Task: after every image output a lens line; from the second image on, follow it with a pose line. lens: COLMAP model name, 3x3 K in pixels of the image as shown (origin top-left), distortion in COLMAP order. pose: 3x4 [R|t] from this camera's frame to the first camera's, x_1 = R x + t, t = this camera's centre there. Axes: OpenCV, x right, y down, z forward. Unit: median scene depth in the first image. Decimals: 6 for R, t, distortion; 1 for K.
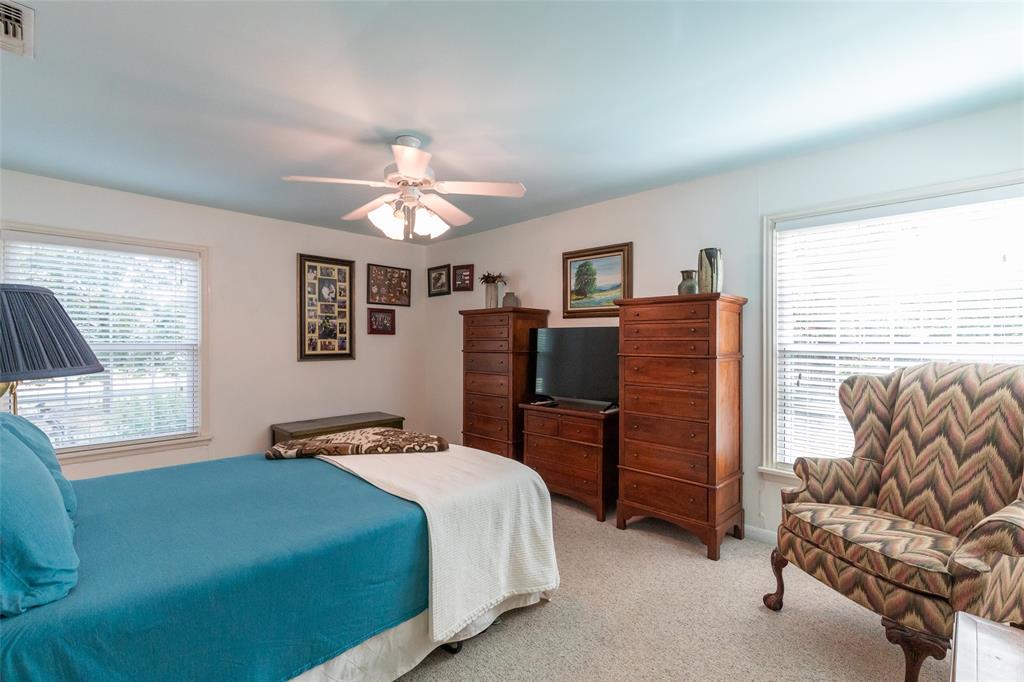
lens RADIAL K [[468.2, 0, 510.7], [0, 468.2, 342.0], [0, 0, 1]] dist [0.009144, -0.000611]
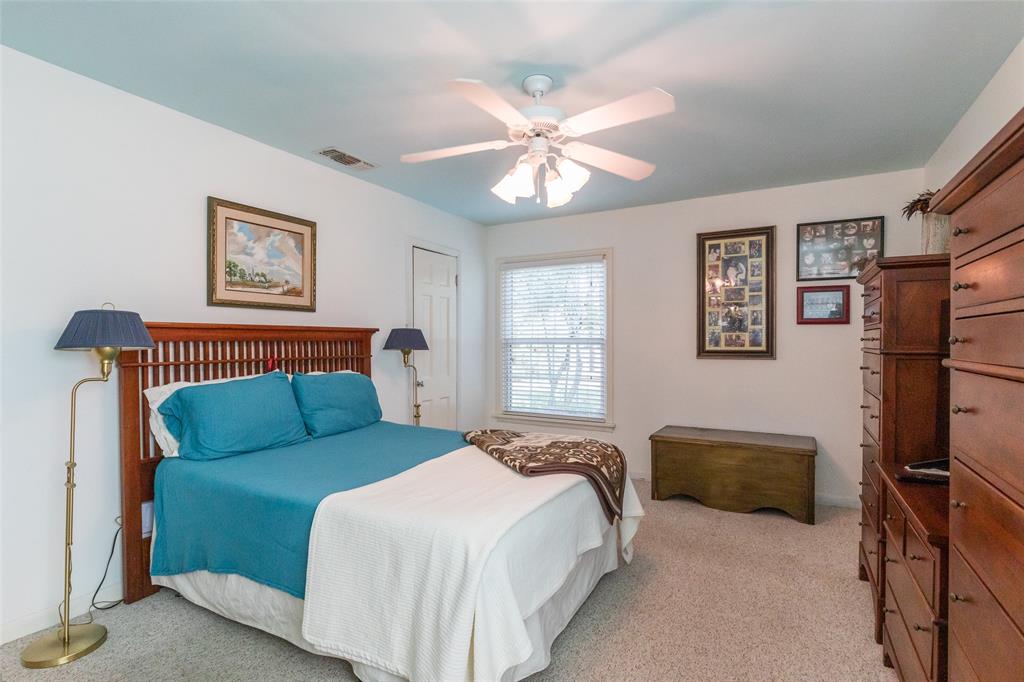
lens RADIAL K [[504.5, 0, 508.2], [0, 504.5, 343.7], [0, 0, 1]] dist [0.022956, 0.000227]
pose [[0.254552, 0.010669, -0.967000, 0.339207], [0.004726, 0.999913, 0.012276, 0.000793], [0.967047, -0.007695, 0.254480, 0.396407]]
